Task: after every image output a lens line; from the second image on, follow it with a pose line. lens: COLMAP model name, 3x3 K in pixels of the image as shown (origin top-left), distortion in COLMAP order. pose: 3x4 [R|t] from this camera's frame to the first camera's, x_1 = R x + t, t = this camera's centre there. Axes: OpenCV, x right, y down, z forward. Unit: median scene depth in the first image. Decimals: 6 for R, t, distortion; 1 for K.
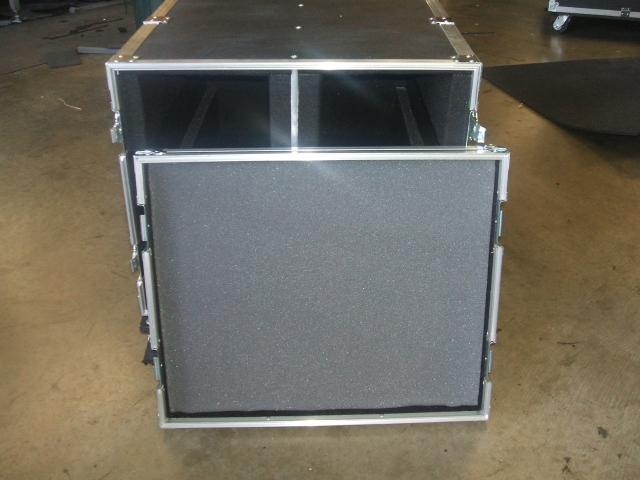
lens RADIAL K [[698.0, 0, 320.0], [0, 698.0, 240.0], [0, 0, 1]] dist [-0.007685, -0.000072]
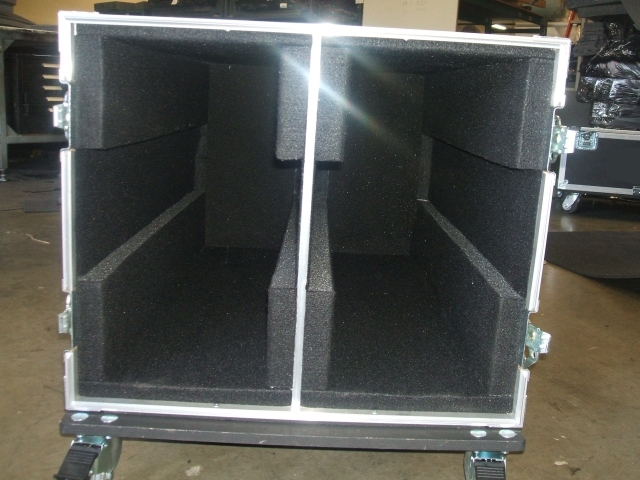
lens RADIAL K [[712.7, 0, 330.6], [0, 712.7, 240.0], [0, 0, 1]] dist [-0.018801, -0.015599]
pose [[0.998634, 0.045183, 0.026225, -0.016910], [-0.034950, 0.950919, -0.307459, 0.101590], [-0.038830, 0.306122, 0.951200, 0.186565]]
